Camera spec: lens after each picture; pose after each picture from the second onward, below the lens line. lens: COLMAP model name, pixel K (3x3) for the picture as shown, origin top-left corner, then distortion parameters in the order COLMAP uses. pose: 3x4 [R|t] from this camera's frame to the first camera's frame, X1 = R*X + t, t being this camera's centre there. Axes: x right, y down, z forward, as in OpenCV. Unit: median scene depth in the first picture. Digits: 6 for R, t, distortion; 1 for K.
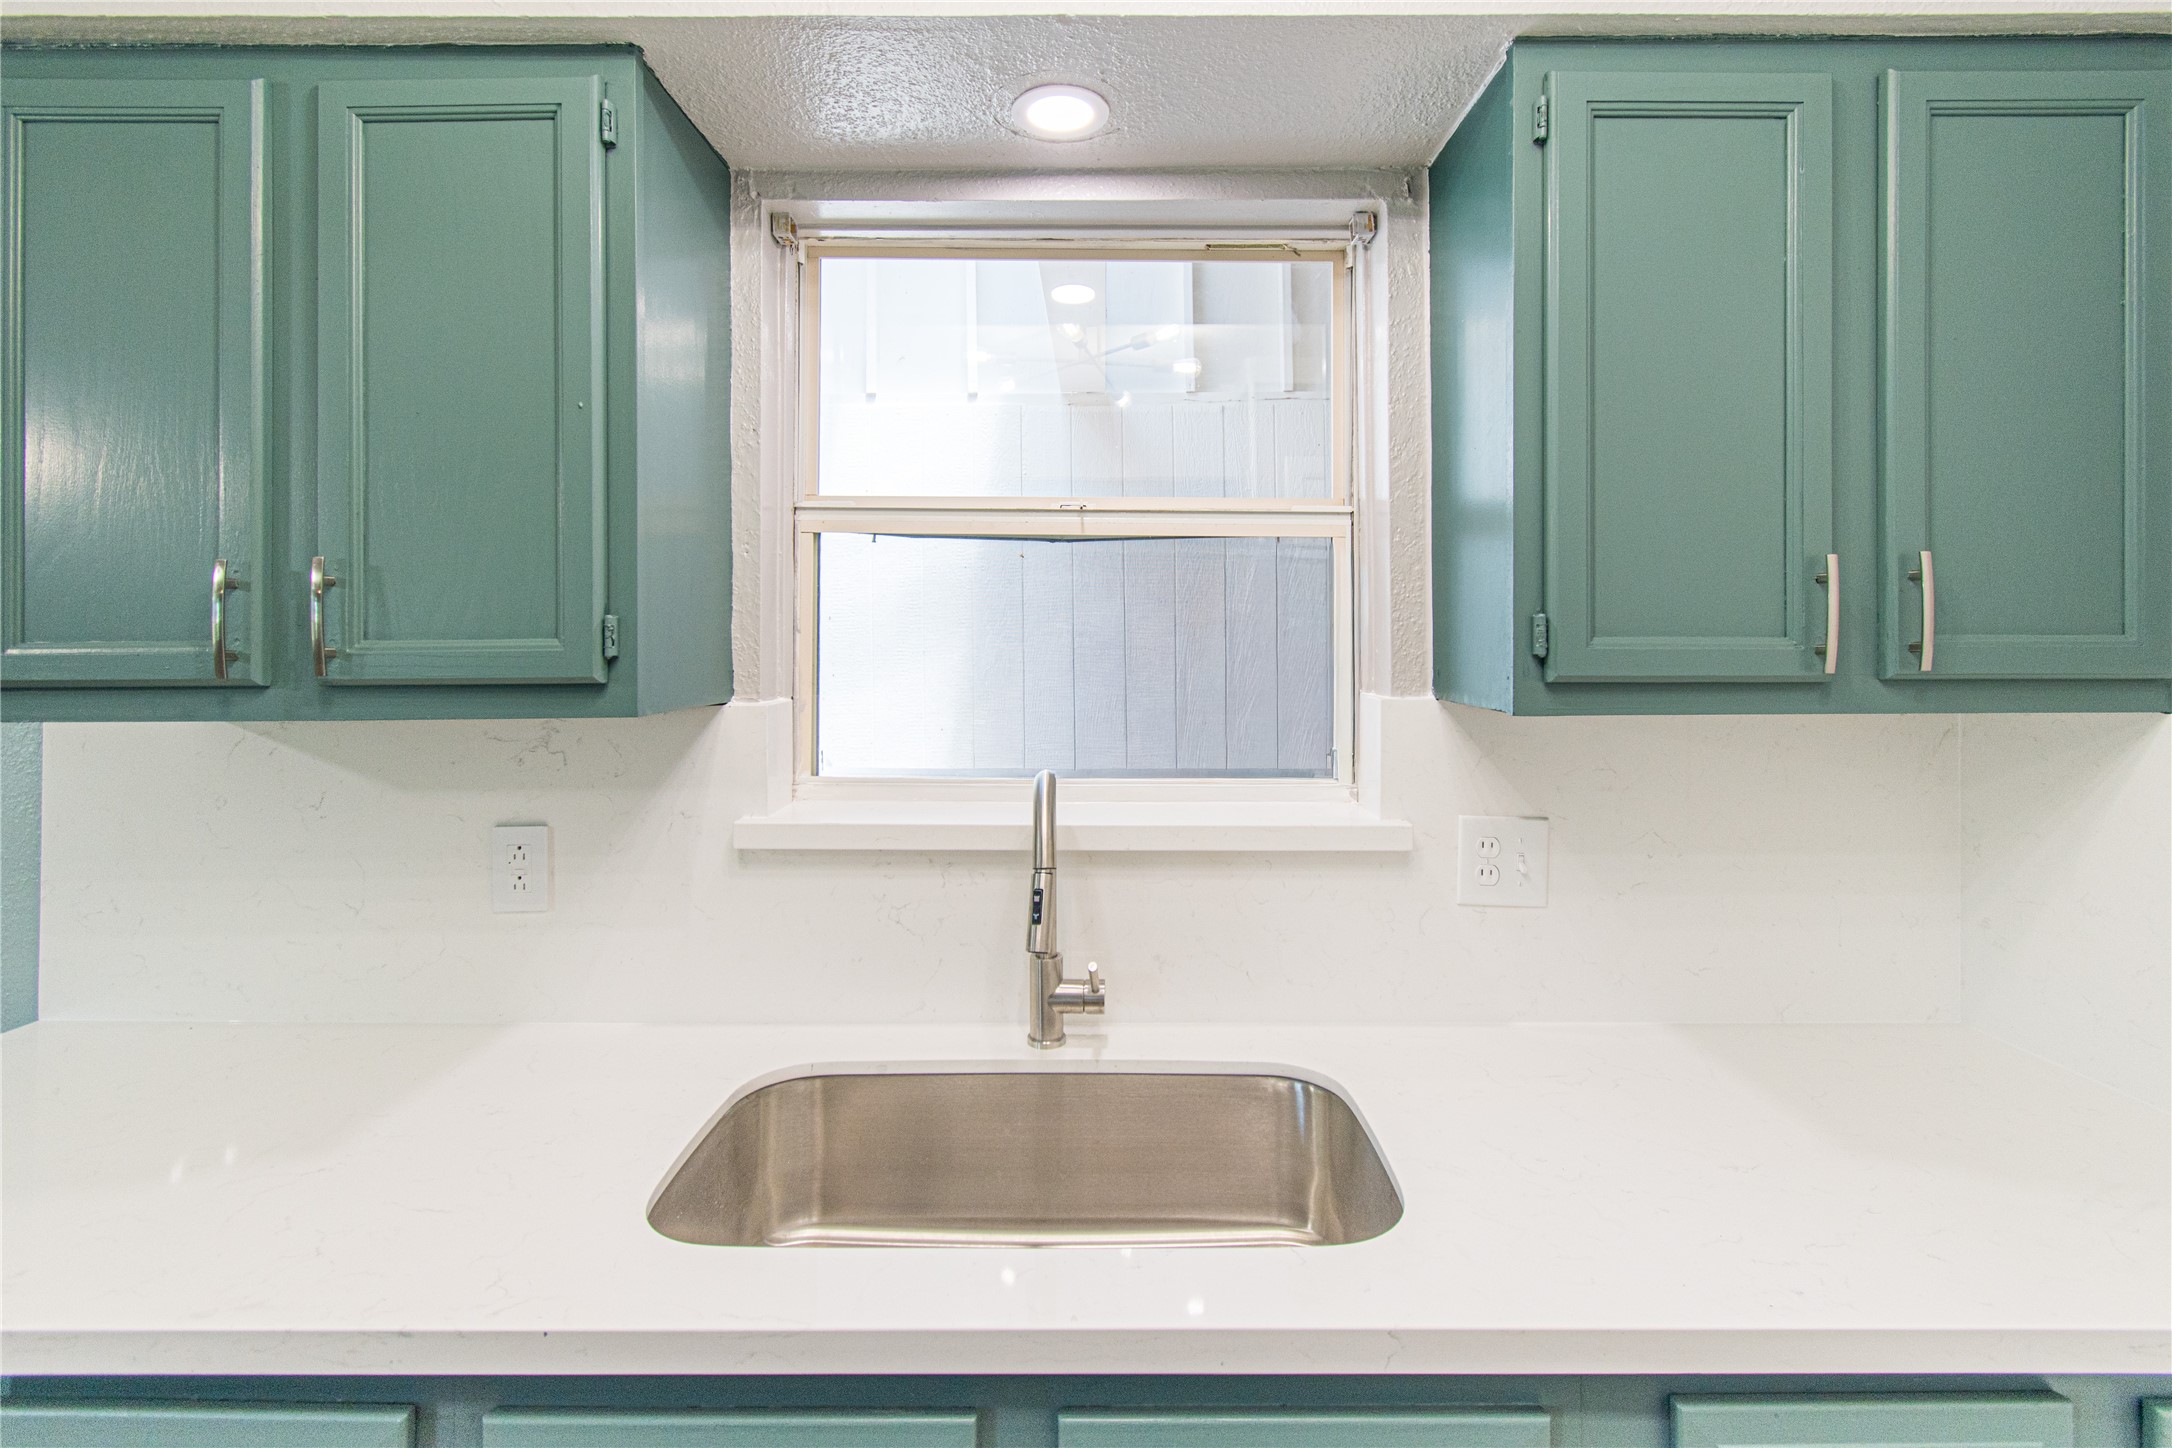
lens RADIAL K [[1013.5, 0, 1103.5], [0, 1013.5, 623.8], [0, 0, 1]] dist [0.002634, 0.000071]
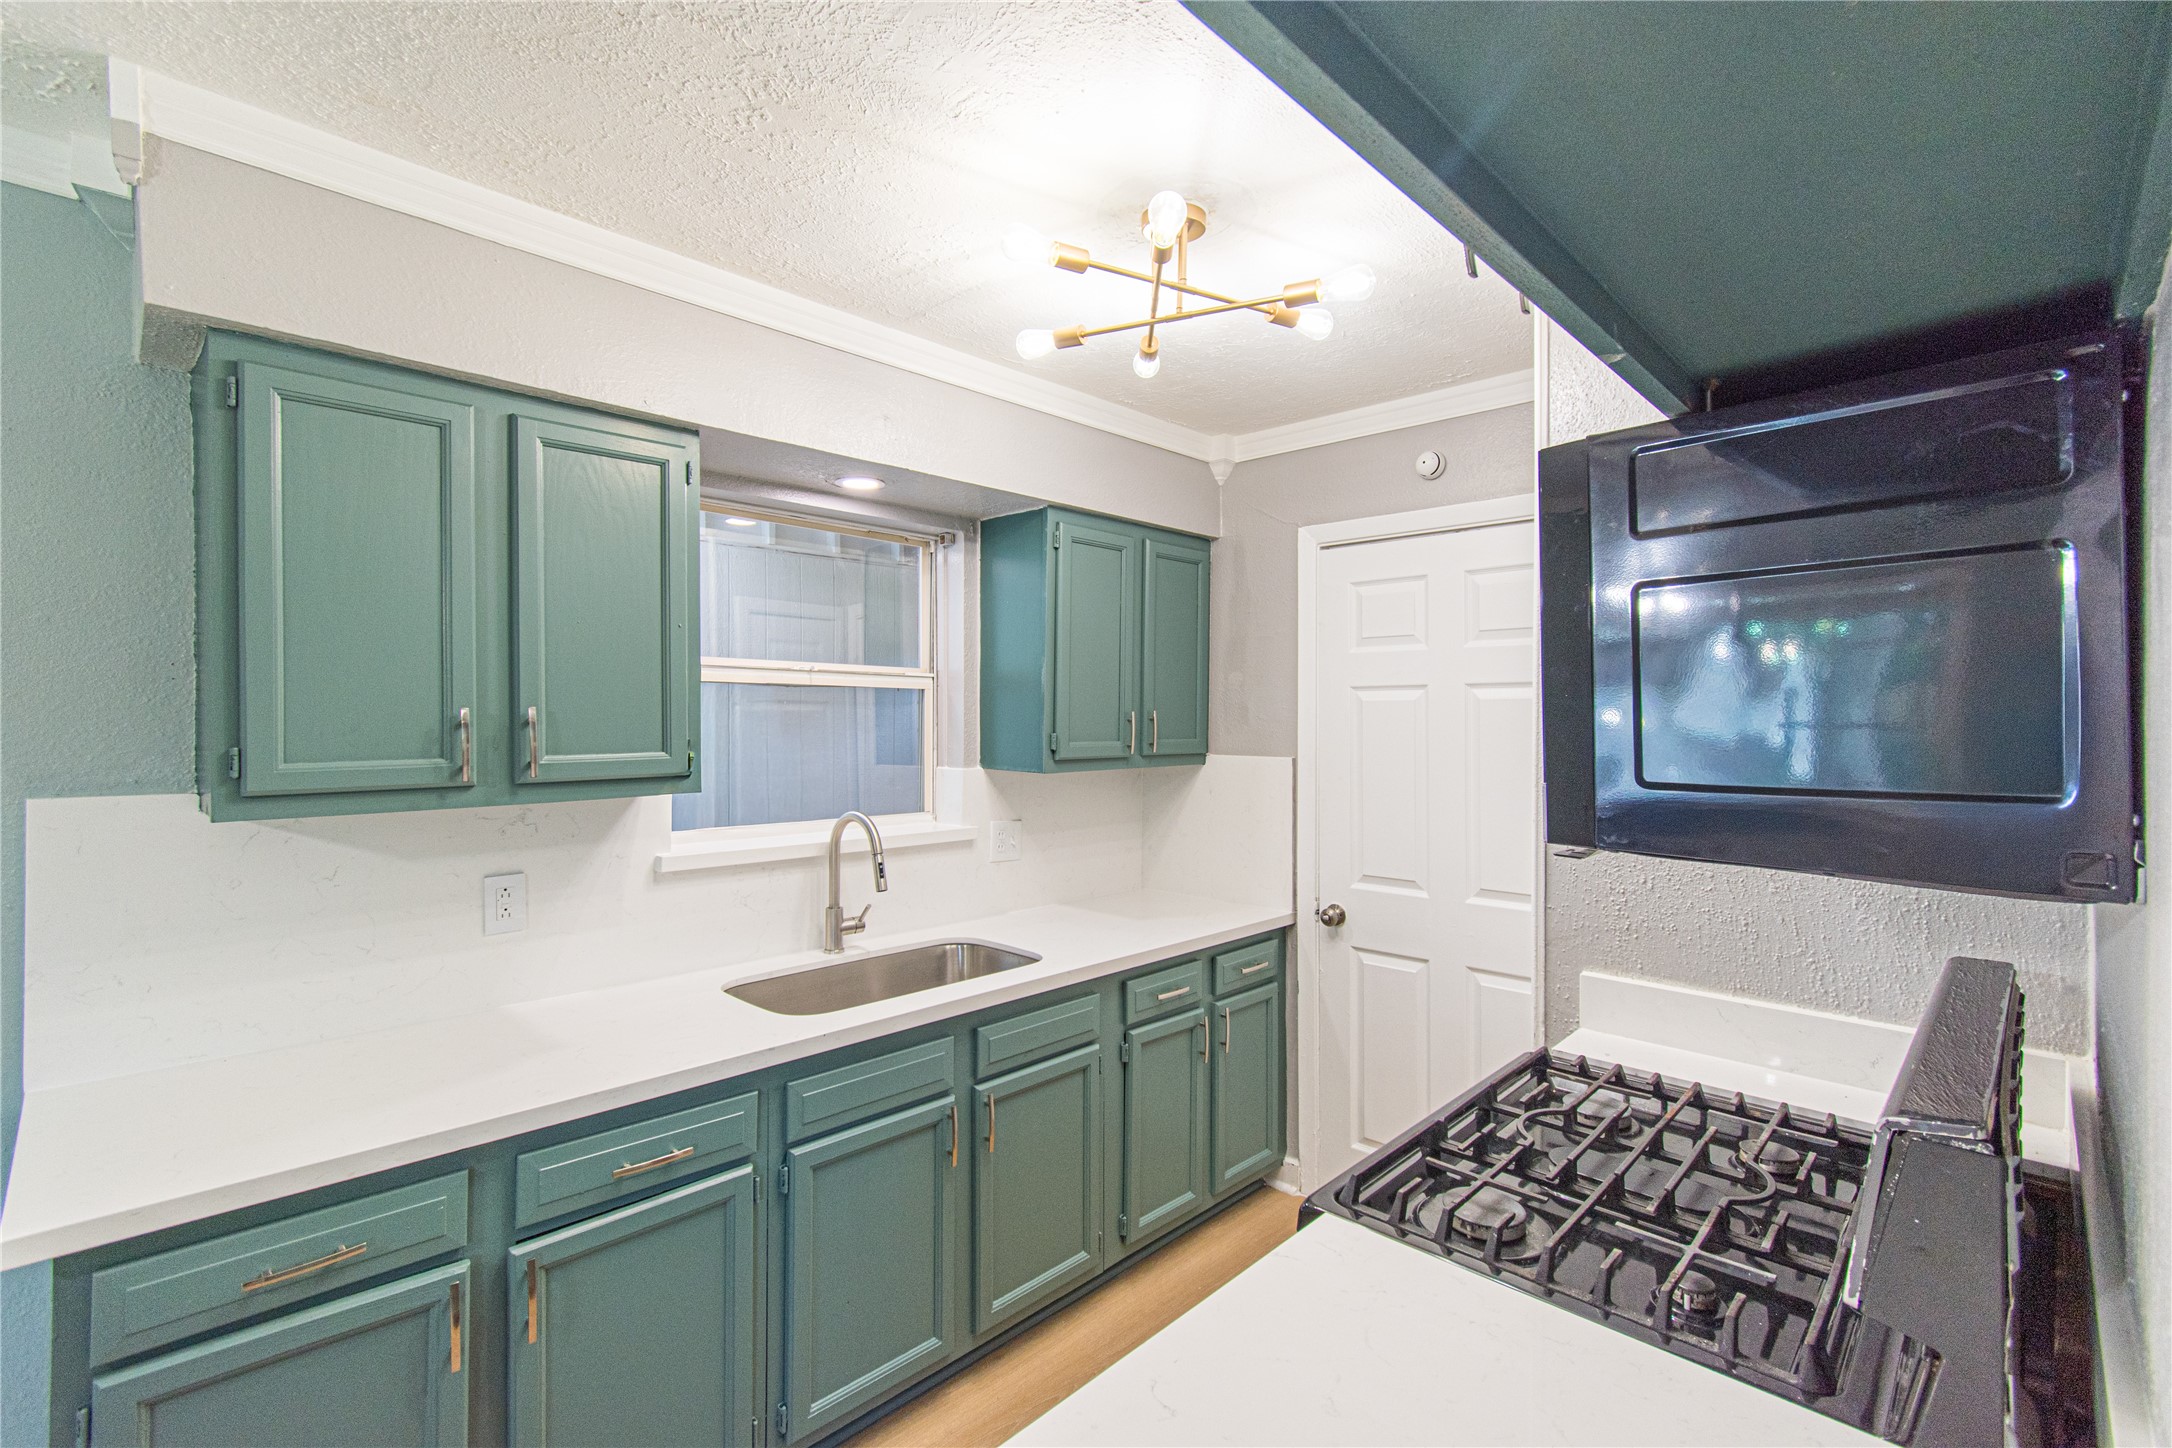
lens RADIAL K [[969.7, 0, 1097.1], [0, 969.7, 703.4], [0, 0, 1]] dist [-0.000110, -0.000541]
pose [[0.694827, 0.012868, 0.719062, -1.057170], [-0.018251, 0.999833, -0.000257, -0.073631], [-0.718945, -0.012946, 0.694946, -0.654693]]
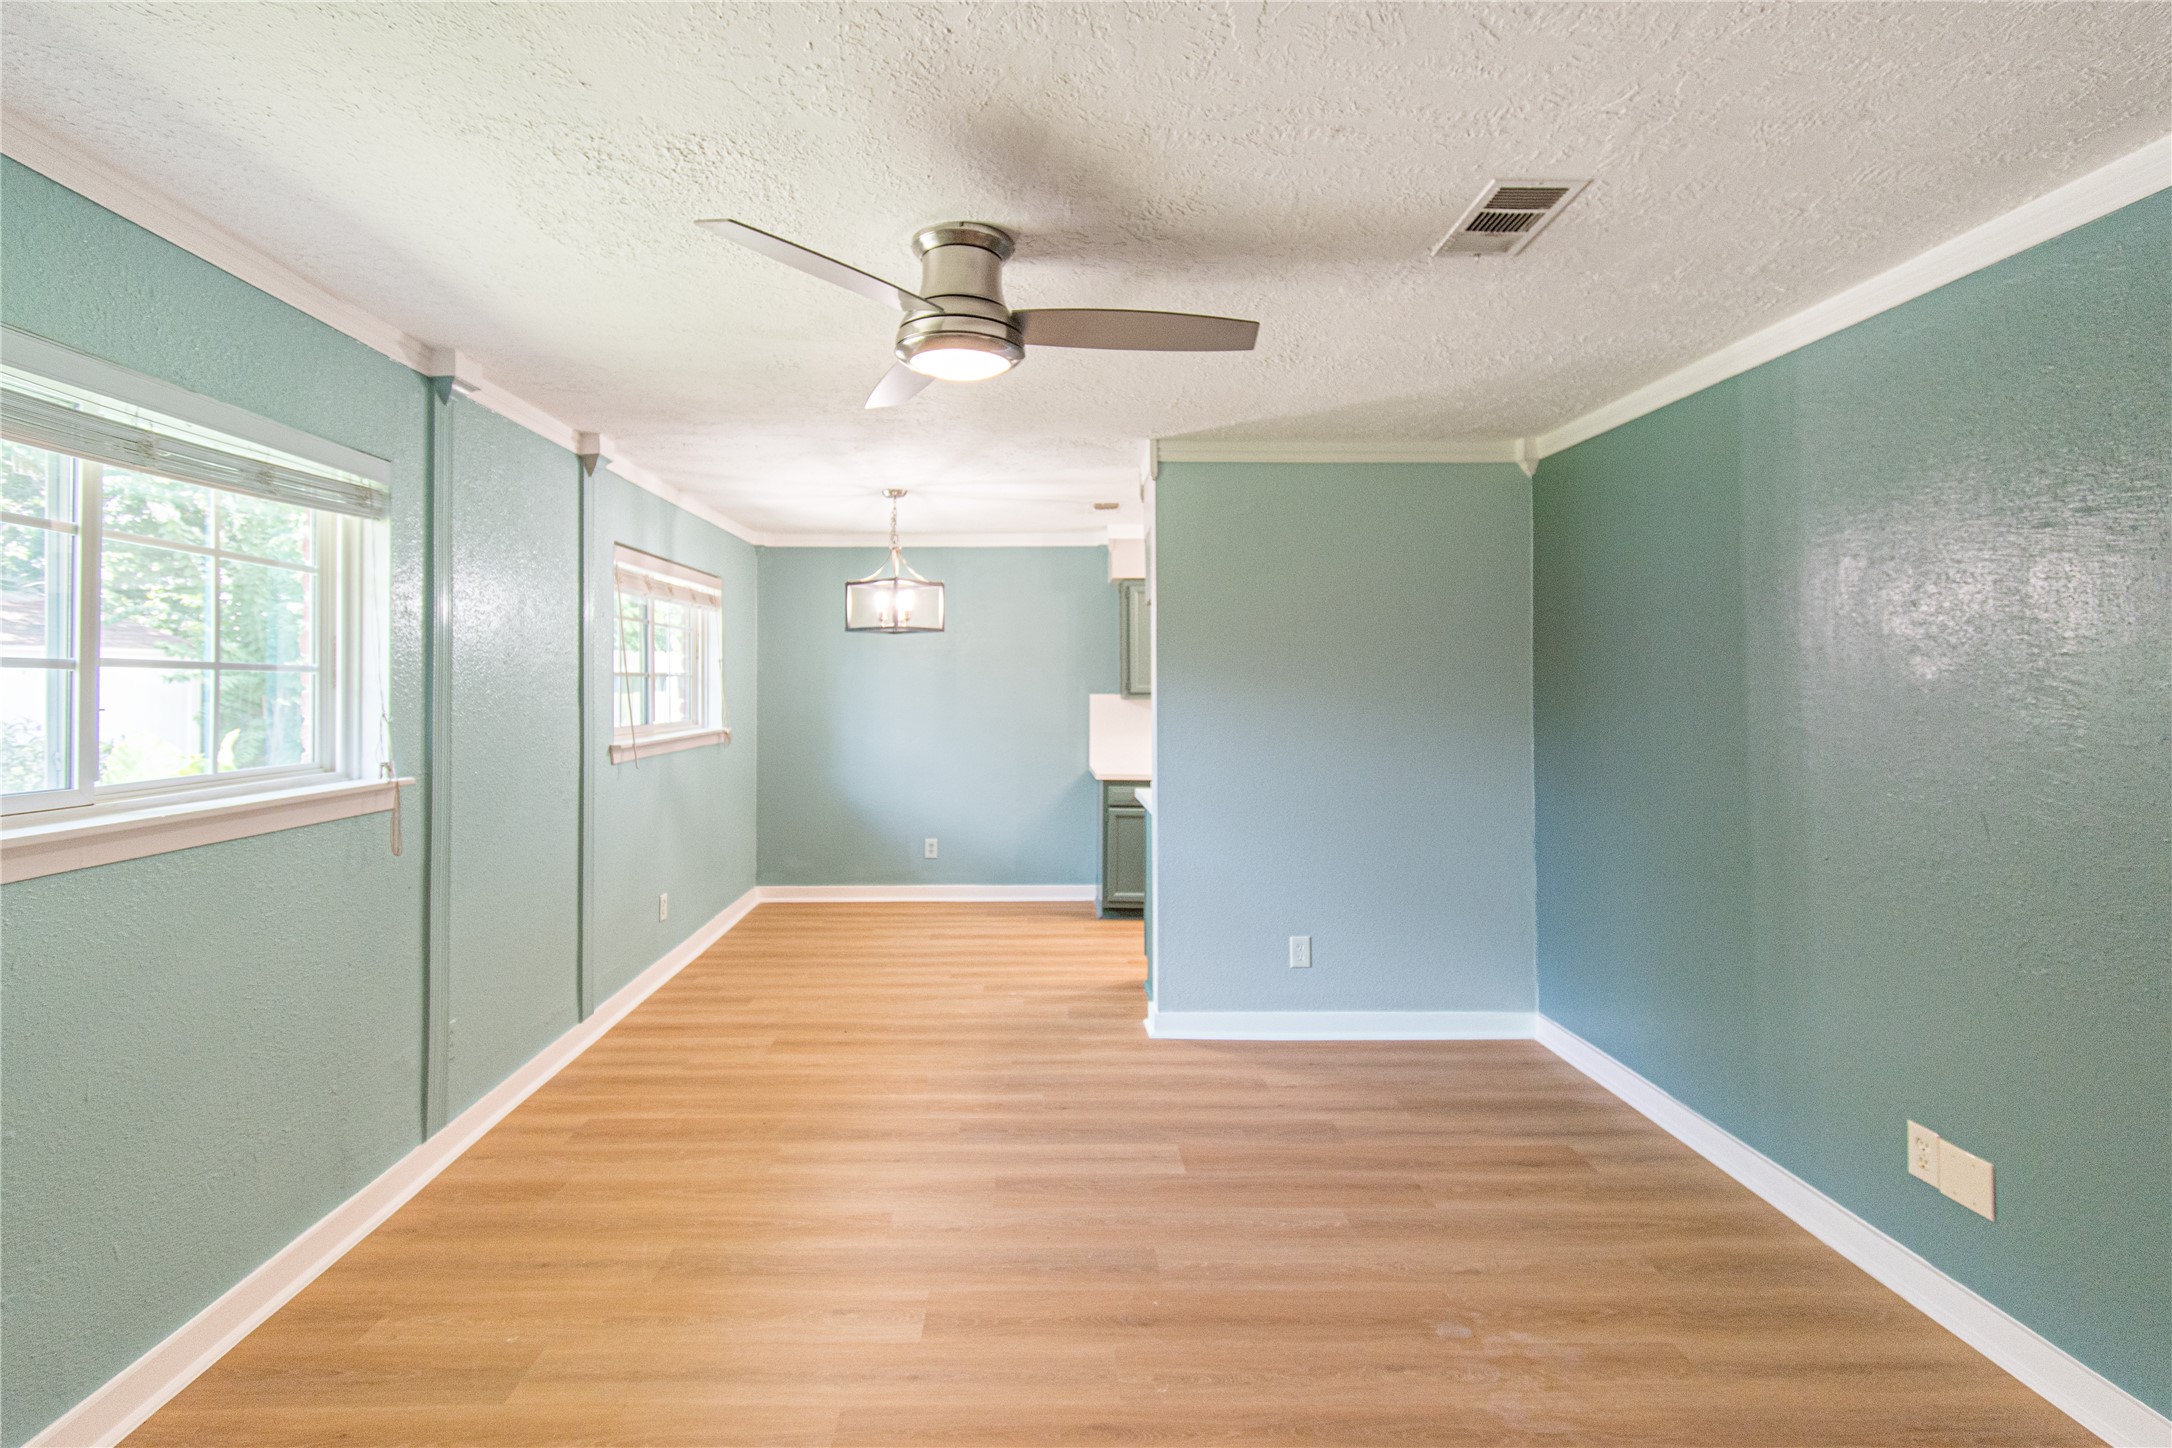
lens RADIAL K [[976.5, 0, 1043.0], [0, 976.5, 670.4], [0, 0, 1]] dist [0.003803, -0.000889]
pose [[0.999977, 0.005160, 0.004497, -1.385679], [-0.005178, 0.999979, 0.003911, -0.069166], [-0.004477, -0.003934, 0.999982, -3.937708]]
